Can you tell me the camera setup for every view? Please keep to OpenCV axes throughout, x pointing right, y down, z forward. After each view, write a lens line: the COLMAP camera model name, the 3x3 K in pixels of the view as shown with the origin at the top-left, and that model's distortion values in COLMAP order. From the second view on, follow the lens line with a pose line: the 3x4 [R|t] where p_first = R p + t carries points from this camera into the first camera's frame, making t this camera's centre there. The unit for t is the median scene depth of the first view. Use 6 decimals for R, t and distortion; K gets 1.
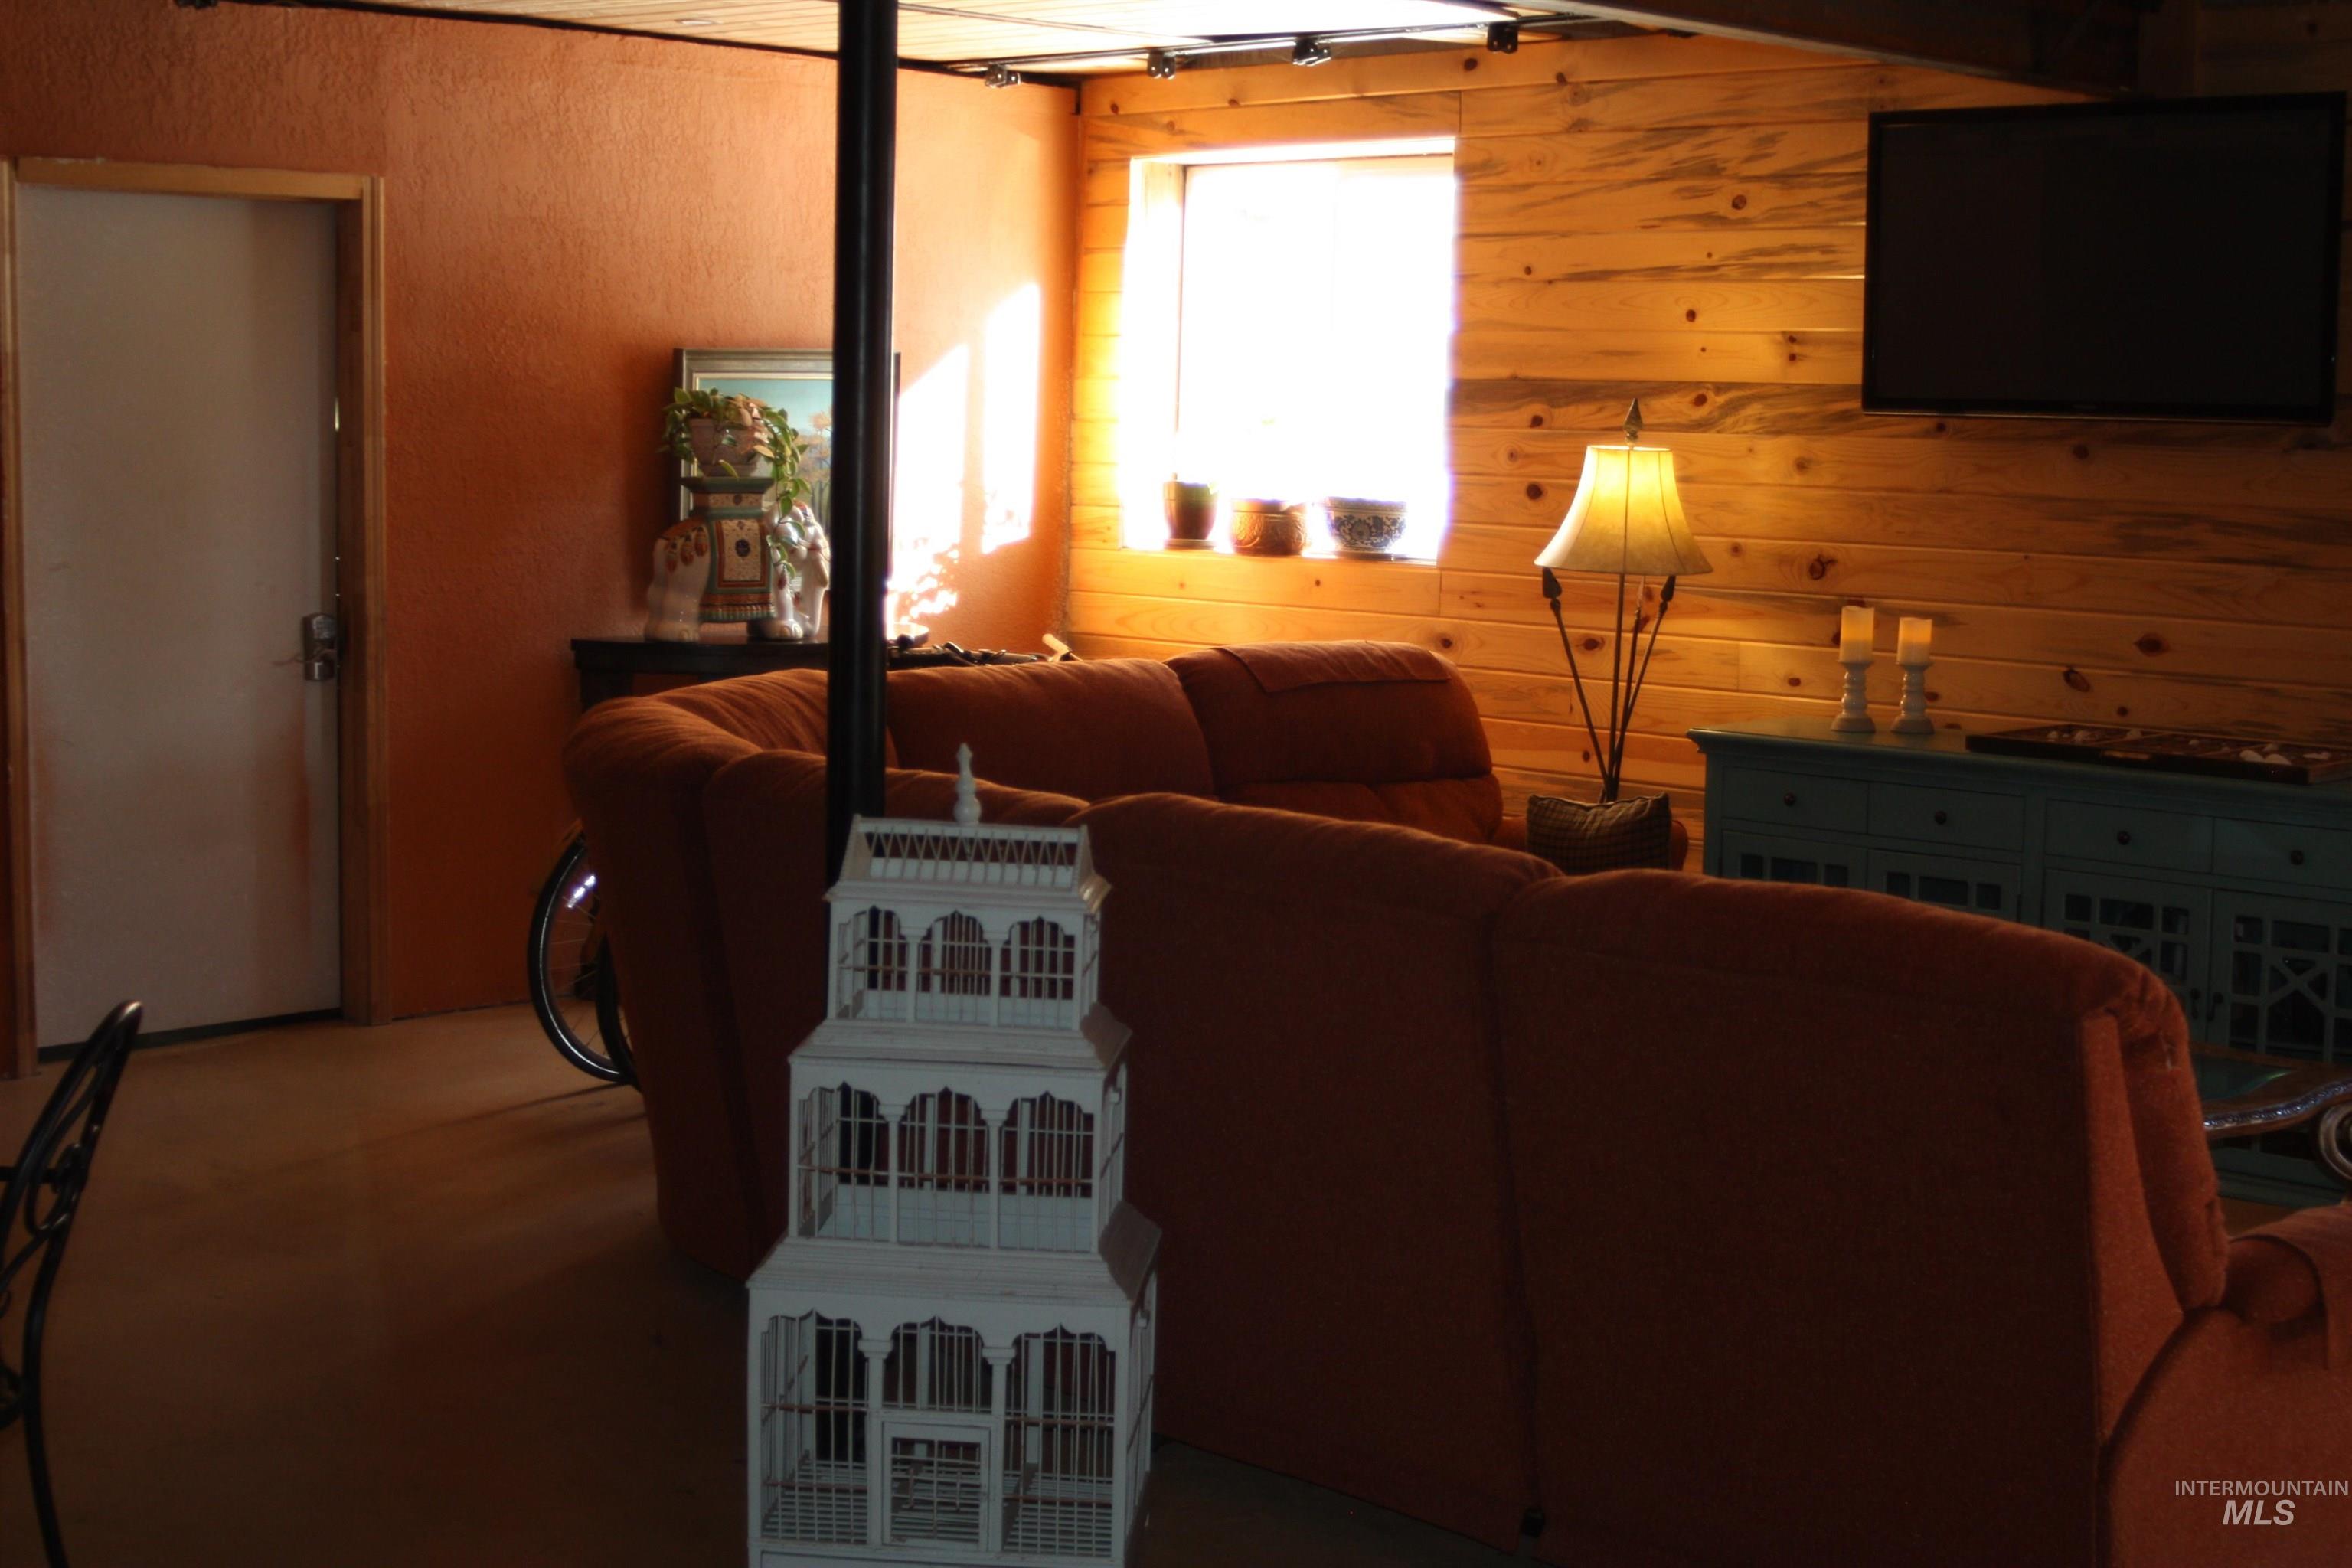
lens RADIAL K [[3487.8, 0, 1176.0], [0, 3487.8, 784.0], [0, 0, 1]] dist [-0.080652, -0.048066]
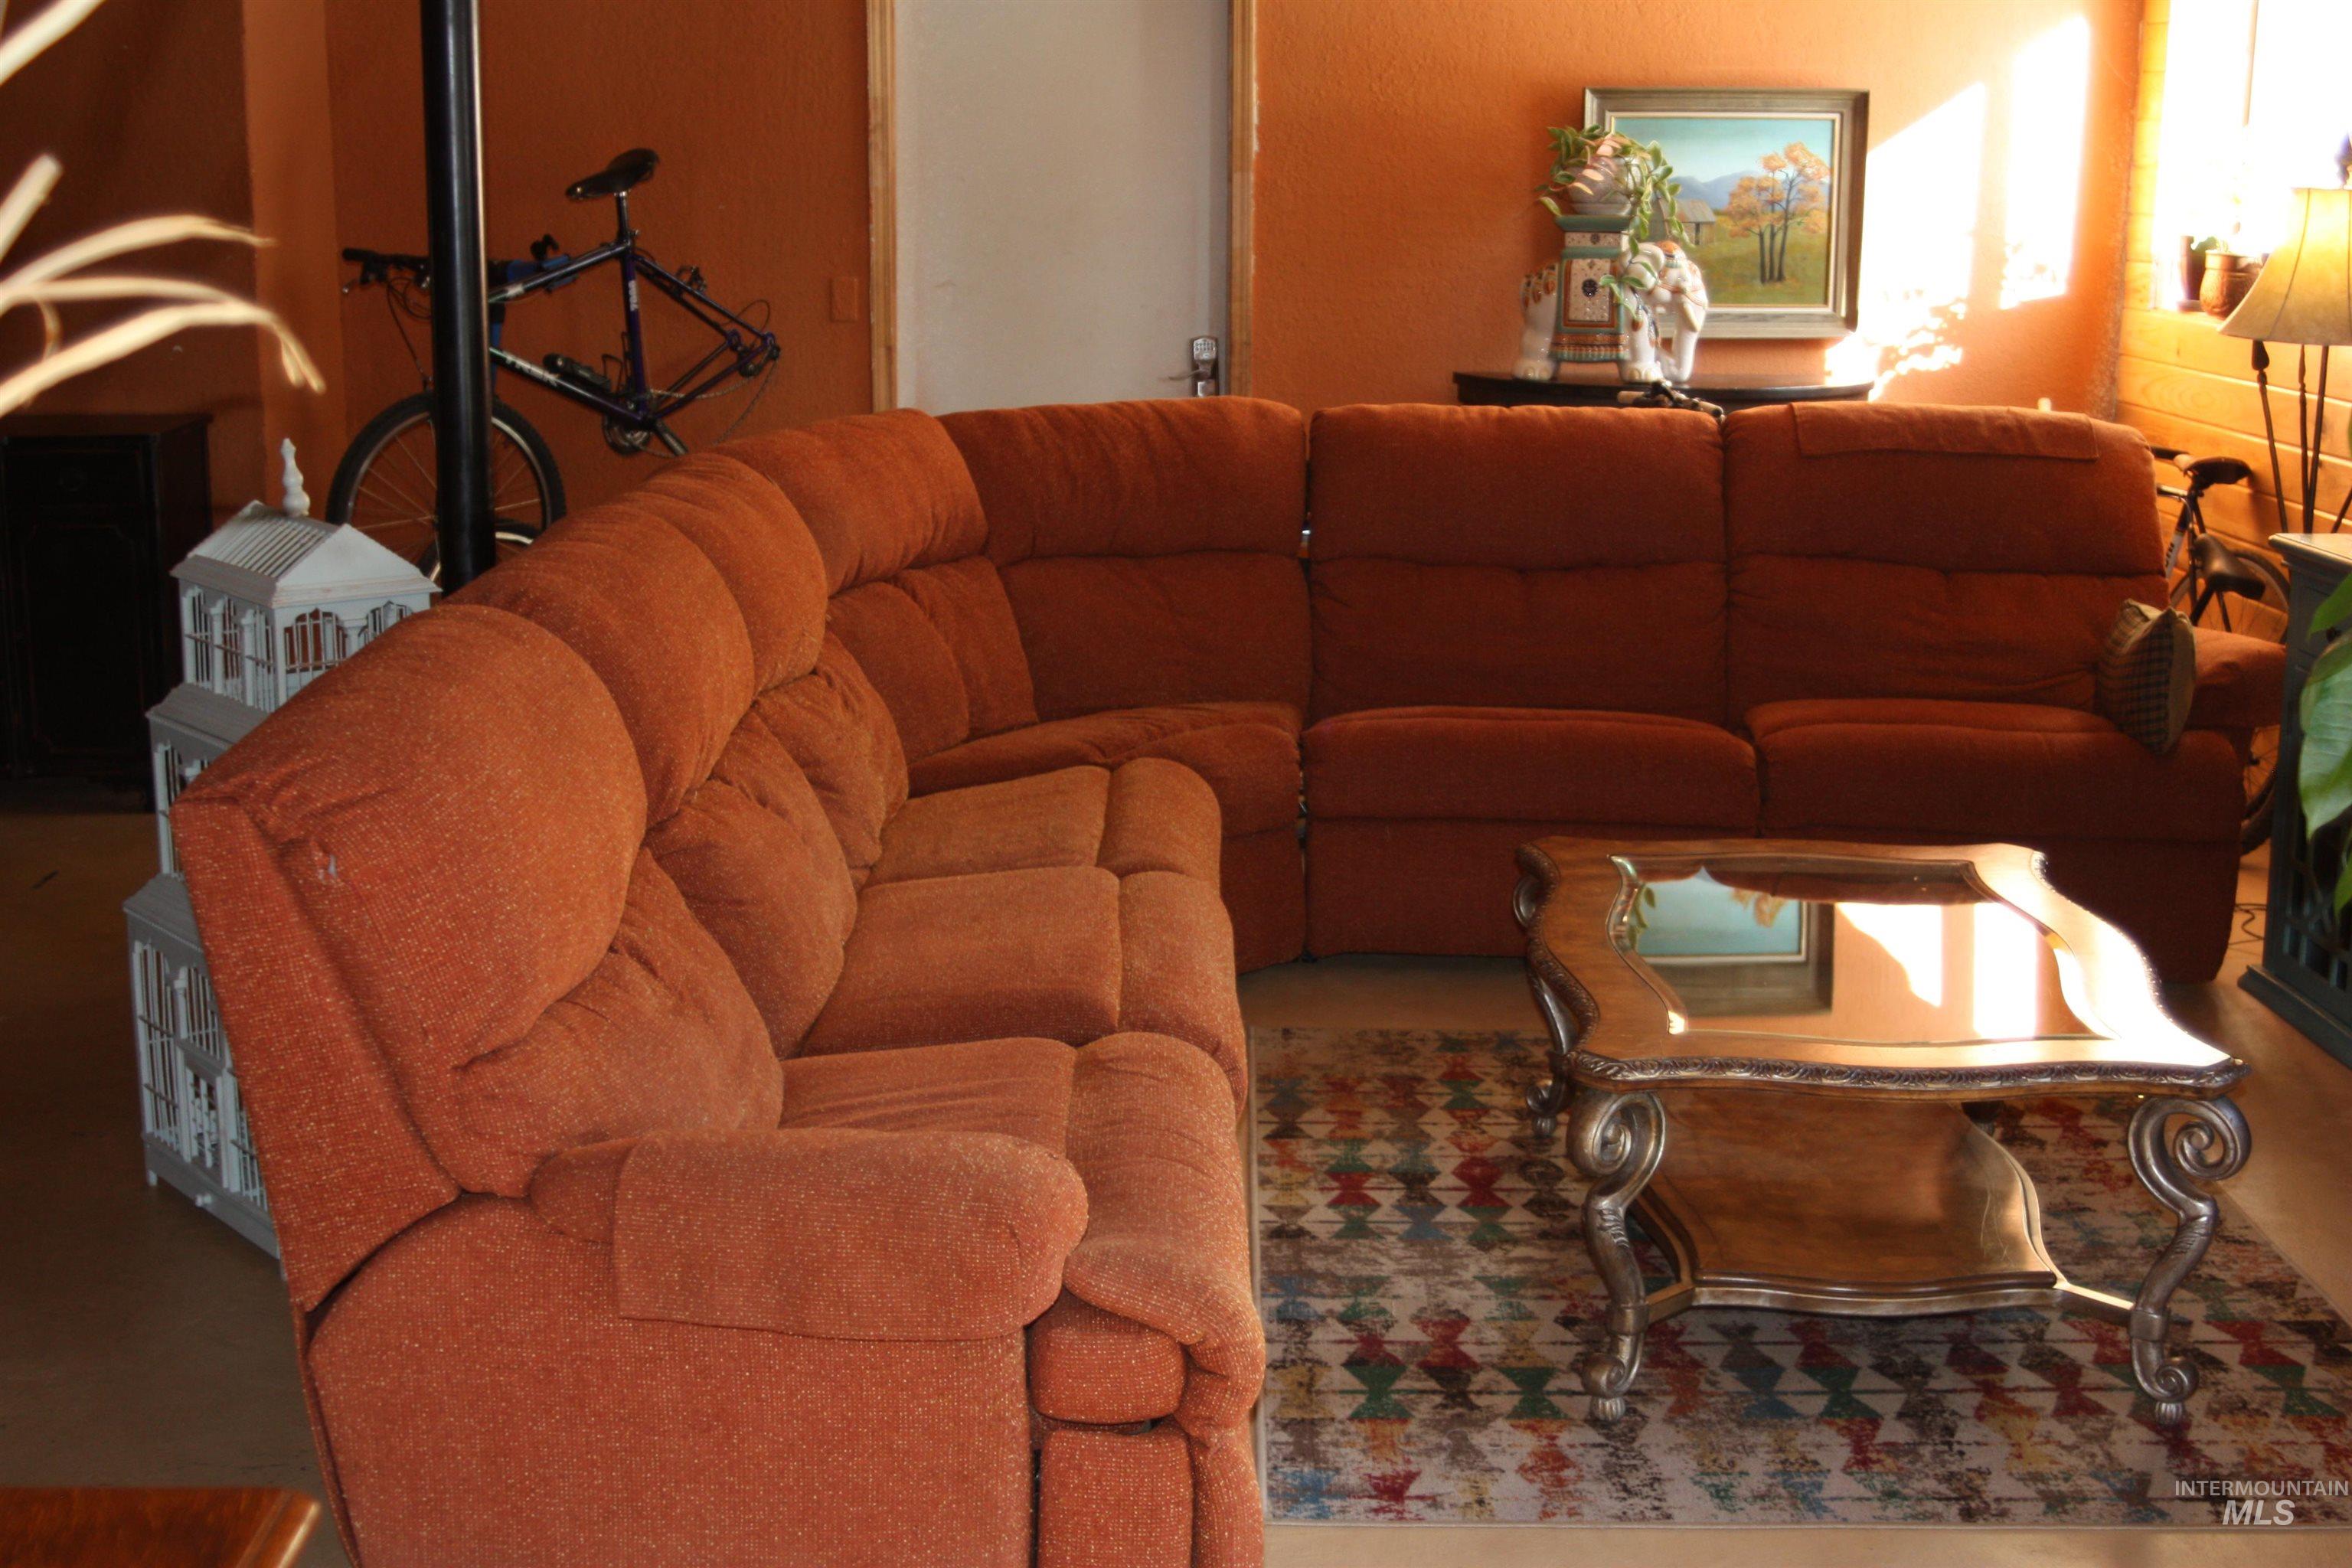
lens RADIAL K [[3040.7, 0, 1173.8], [0, 3040.7, 726.8], [0, 0, 1]] dist [-0.097943, 0.019243]
pose [[0.702629, 0.121836, -0.701048, 0.409165], [-0.077215, 0.992469, 0.095093, -0.016400], [0.707354, -0.012684, 0.706745, 0.301821]]
